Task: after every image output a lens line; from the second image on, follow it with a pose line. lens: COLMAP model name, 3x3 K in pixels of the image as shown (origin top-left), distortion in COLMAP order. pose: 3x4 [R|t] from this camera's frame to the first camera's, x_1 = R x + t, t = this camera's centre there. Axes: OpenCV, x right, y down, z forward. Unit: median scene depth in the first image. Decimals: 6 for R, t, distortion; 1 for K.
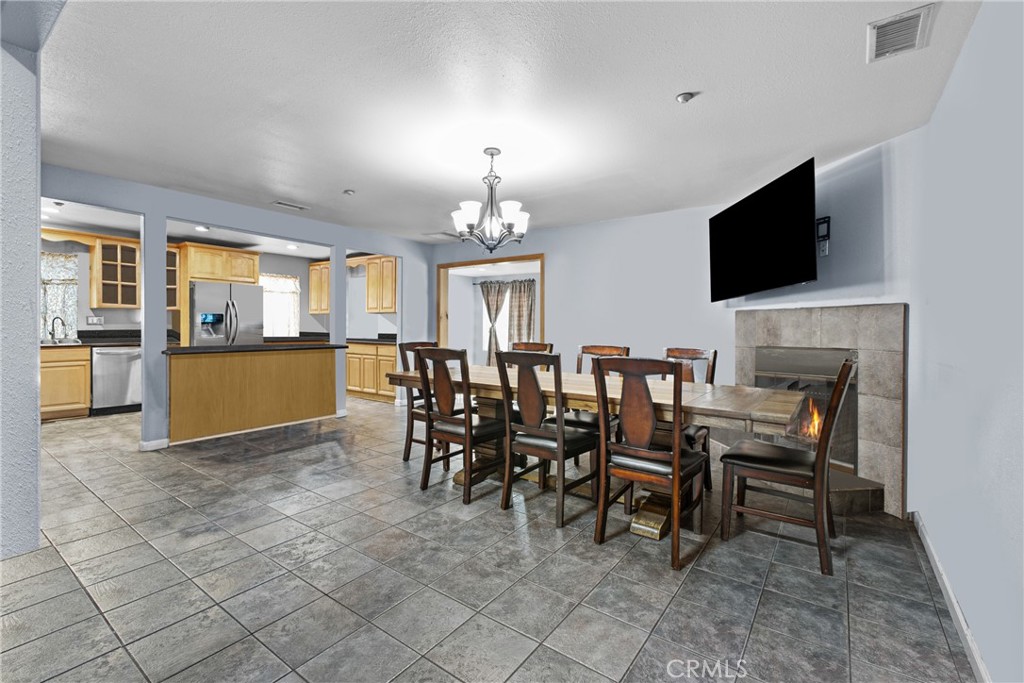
lens RADIAL K [[450.1, 0, 515.3], [0, 450.1, 332.1], [0, 0, 1]] dist [0.012197, -0.000657]
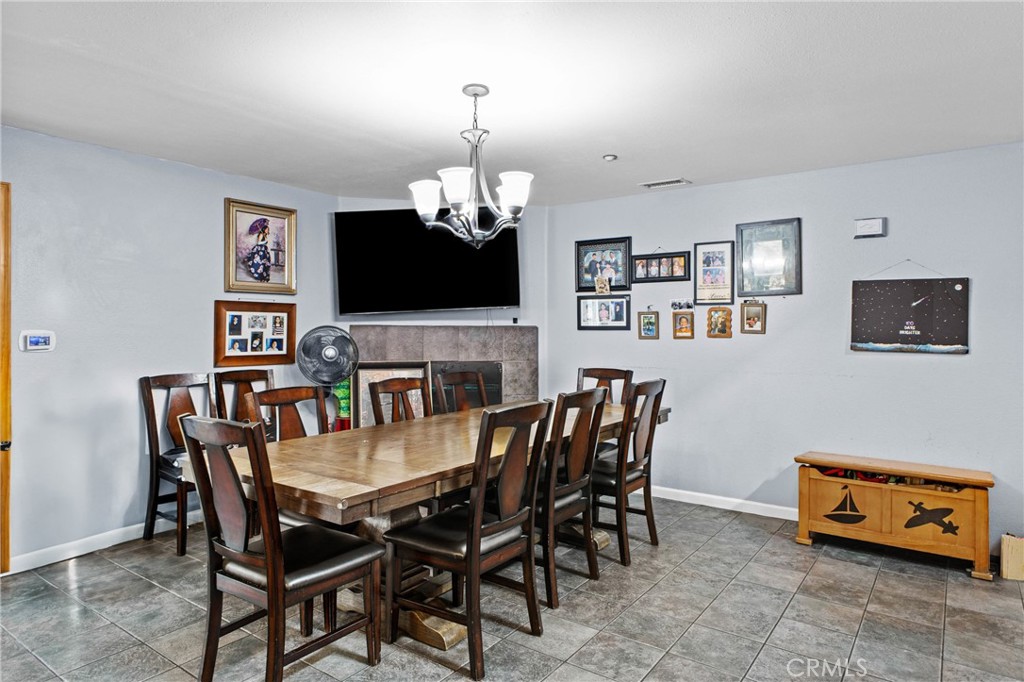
lens RADIAL K [[612.0, 0, 510.8], [0, 612.0, 336.9], [0, 0, 1]] dist [0.000767, -0.000038]
pose [[-0.005236, -0.013953, 0.999889, -0.383855], [0.014866, 0.999791, 0.014029, -0.021801], [-0.999876, 0.014938, -0.005027, 0.409198]]
